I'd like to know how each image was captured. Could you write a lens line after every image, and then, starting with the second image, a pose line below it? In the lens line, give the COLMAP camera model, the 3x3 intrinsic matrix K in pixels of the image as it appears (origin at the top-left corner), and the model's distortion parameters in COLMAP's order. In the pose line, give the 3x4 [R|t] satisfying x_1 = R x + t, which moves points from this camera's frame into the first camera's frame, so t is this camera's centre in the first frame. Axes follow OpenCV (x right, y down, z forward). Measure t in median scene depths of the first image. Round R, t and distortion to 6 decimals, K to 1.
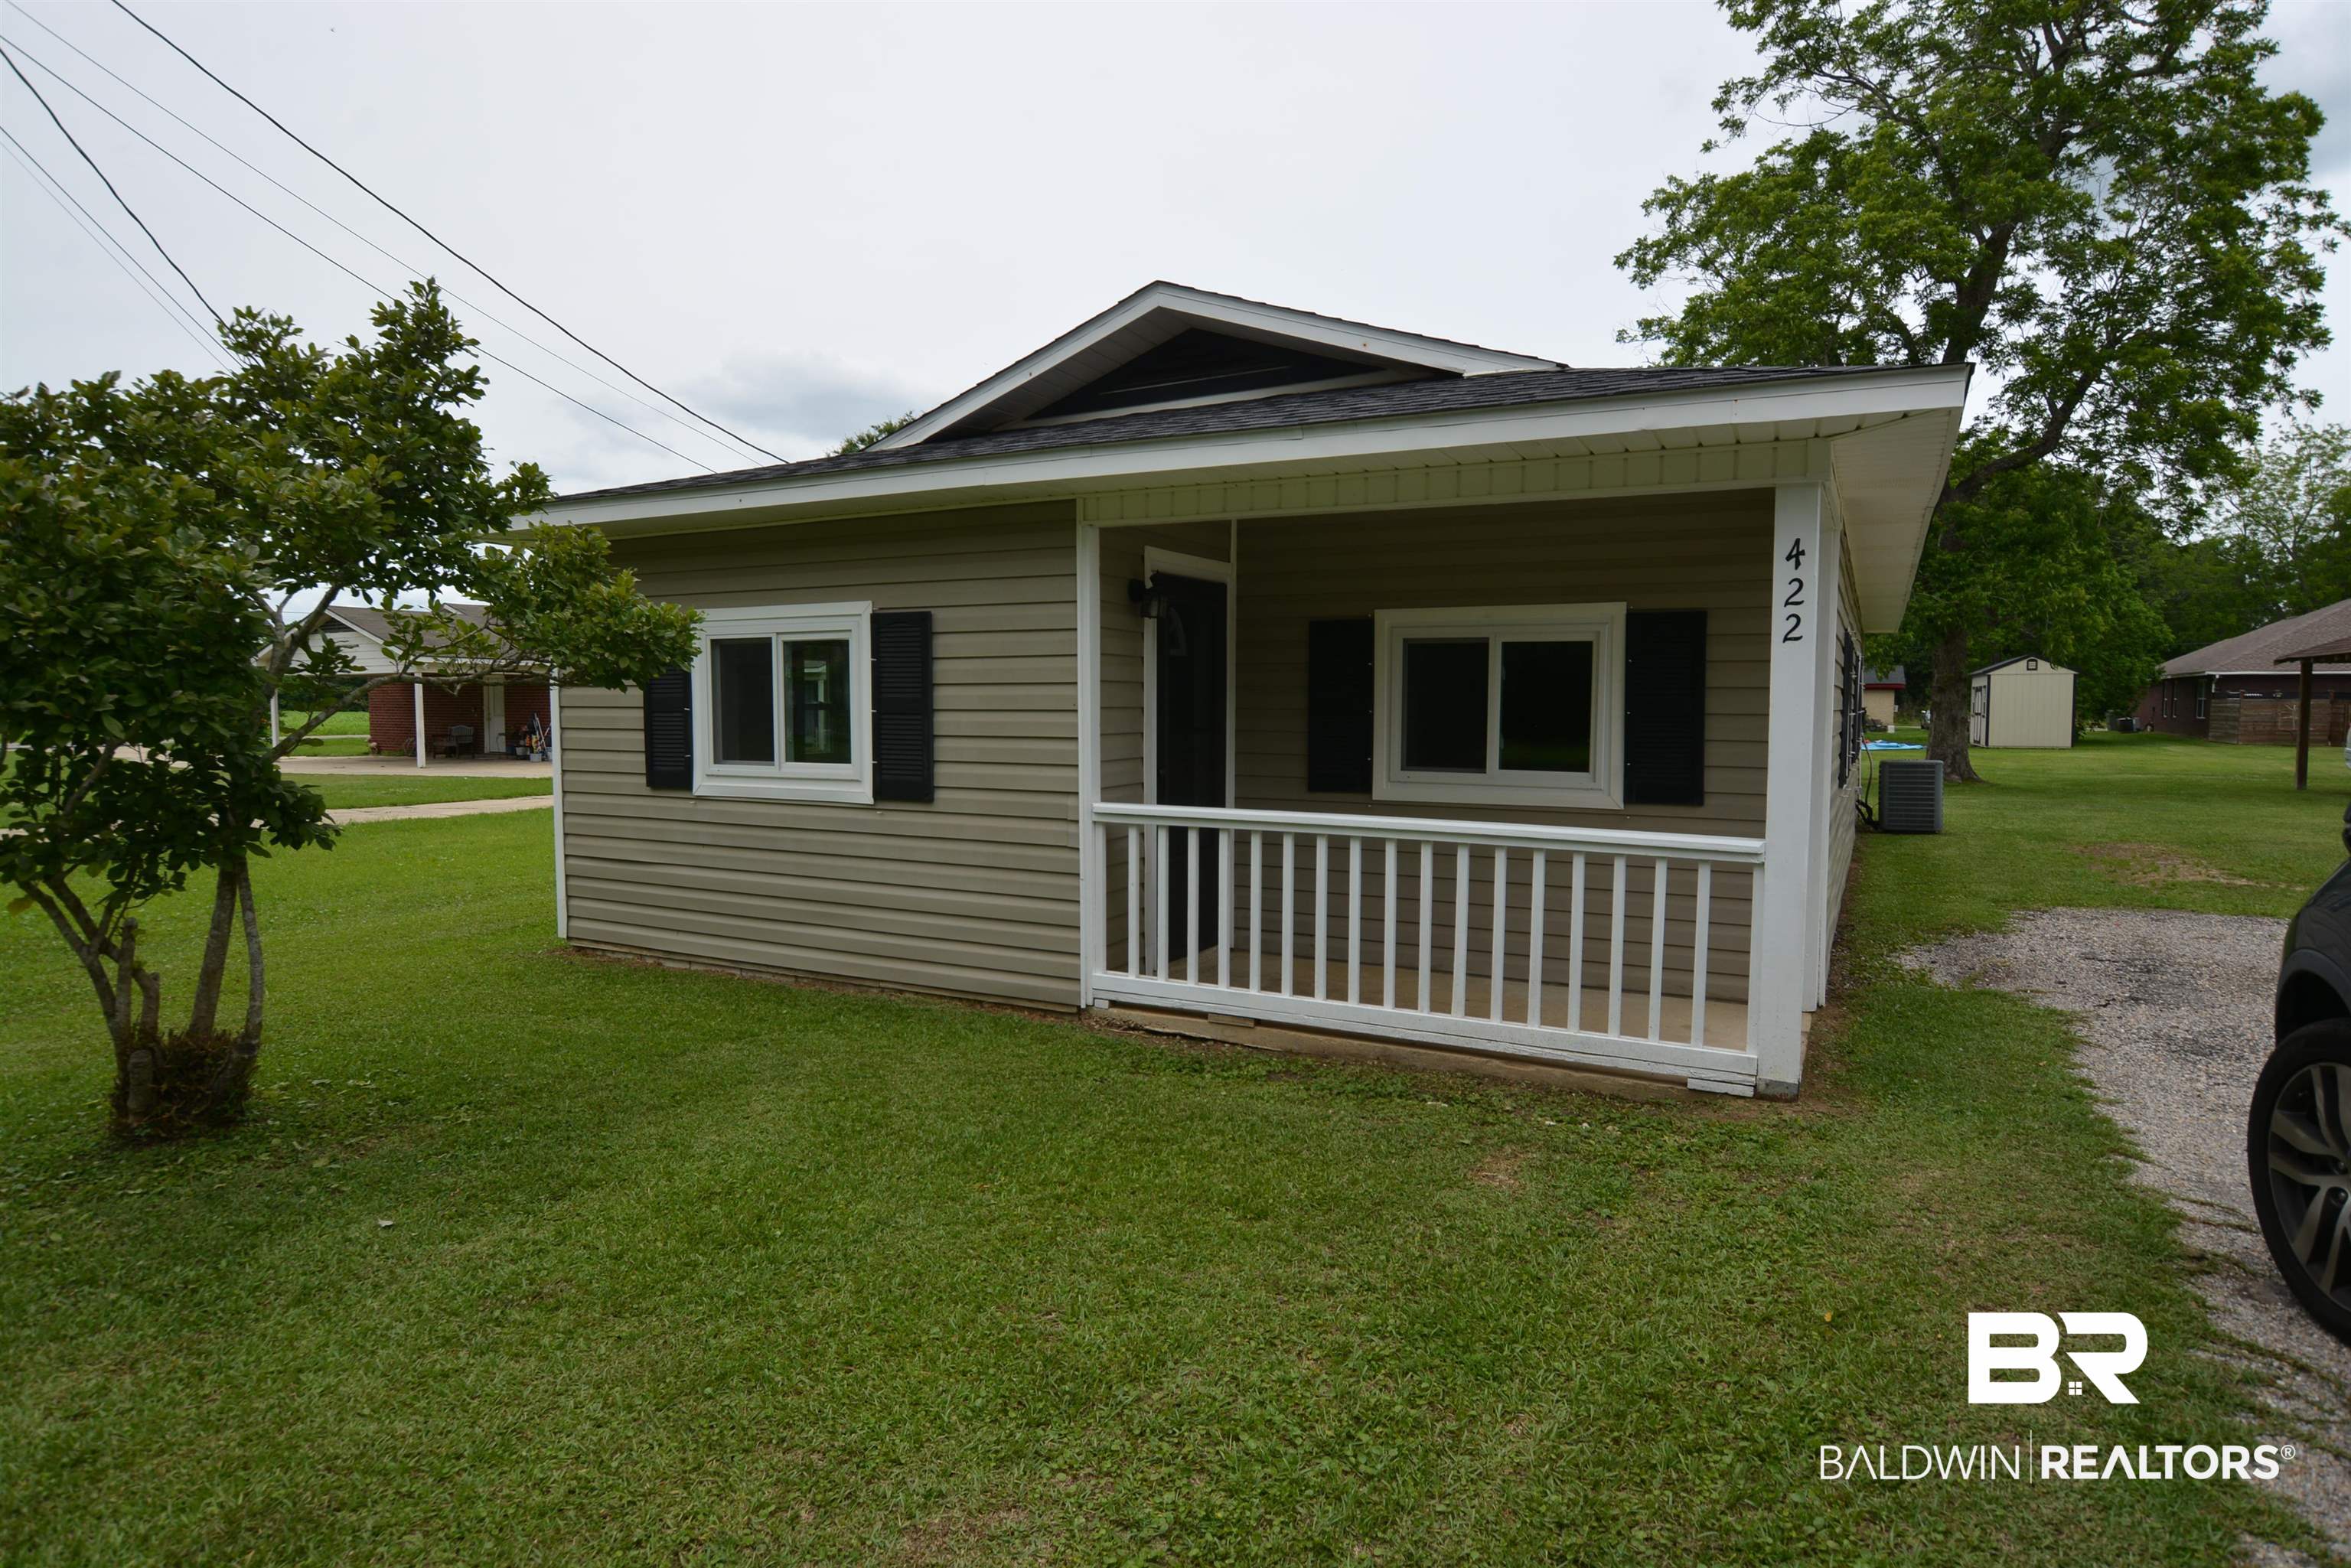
lens RADIAL K [[1264.1, 0, 1167.2], [0, 1264.1, 777.6], [0, 0, 1]] dist [-0.024253, 0.004114]
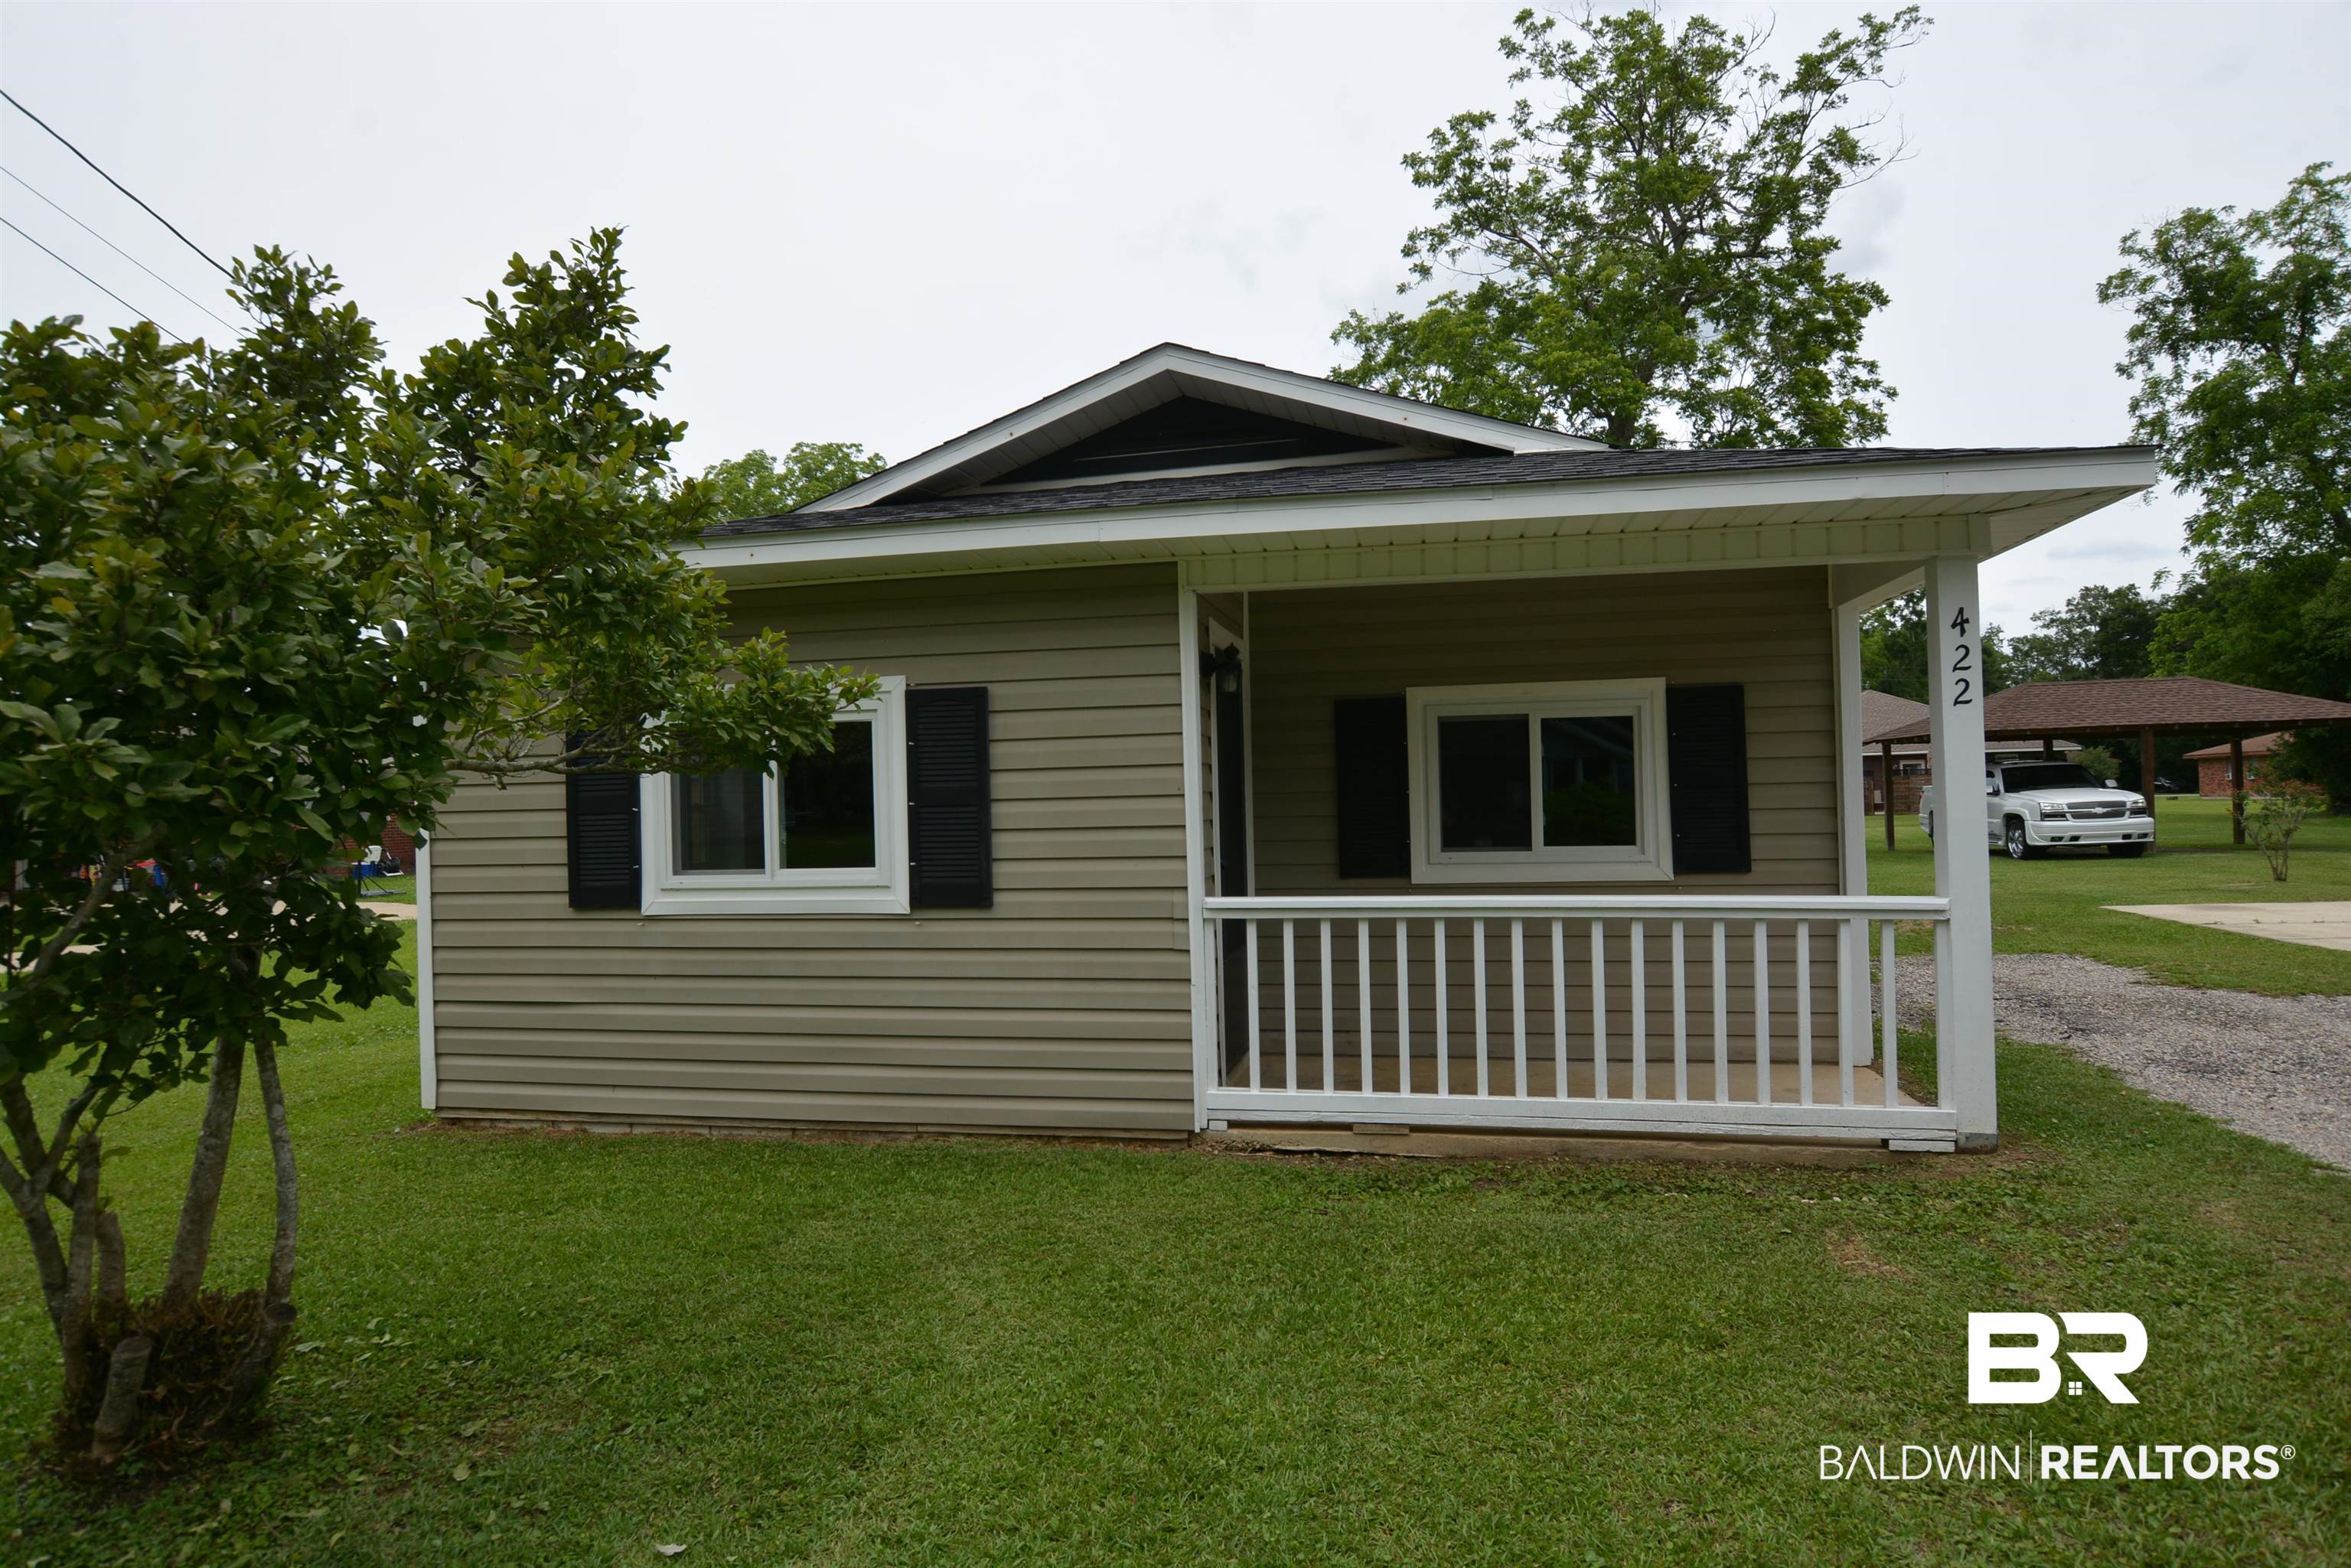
lens RADIAL K [[1264.1, 0, 1167.2], [0, 1264.1, 777.6], [0, 0, 1]] dist [-0.024253, 0.004114]
pose [[0.959657, -0.020474, 0.280425, -0.314323], [0.043258, 0.996222, -0.075300, 0.001504], [-0.277824, 0.084392, 0.956918, 0.138772]]
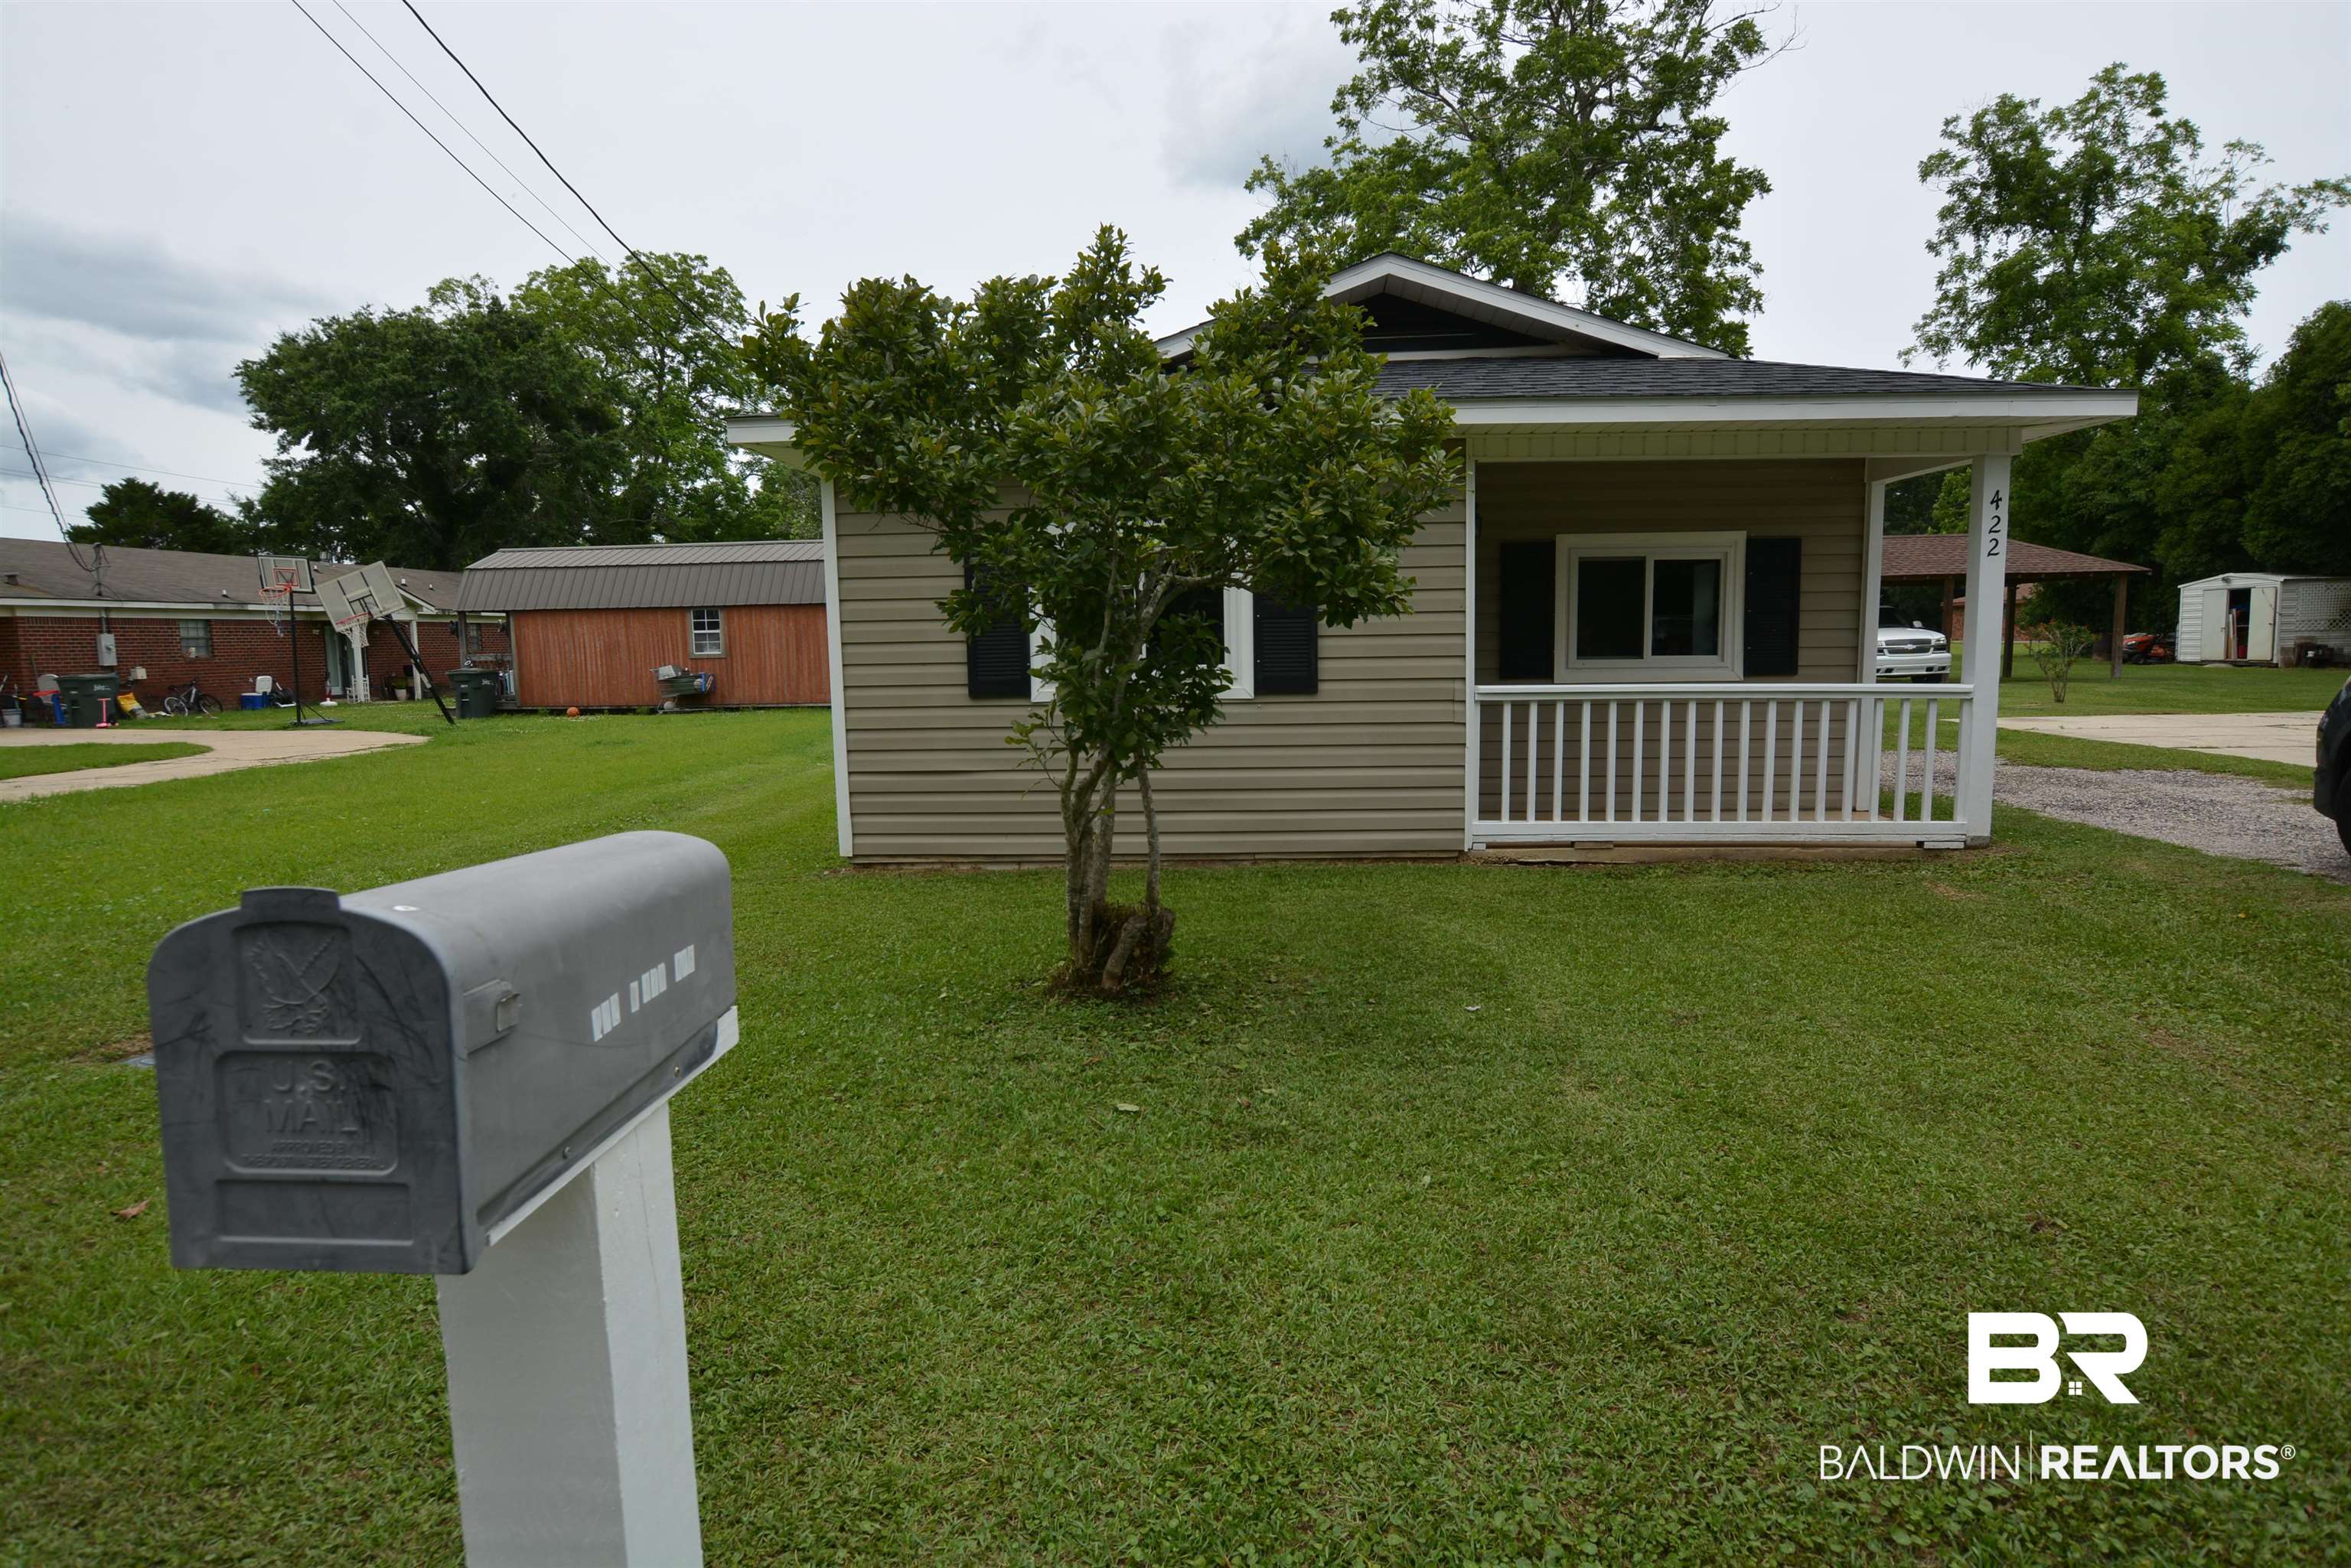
lens RADIAL K [[1269.1, 0, 1162.6], [0, 1269.1, 768.0], [0, 0, 1]] dist [-0.034875, 0.025026]
pose [[0.909617, -0.061134, 0.410926, -0.811666], [0.044145, 0.997737, 0.050717, 0.022678], [-0.413097, -0.027992, 0.910257, -0.009736]]
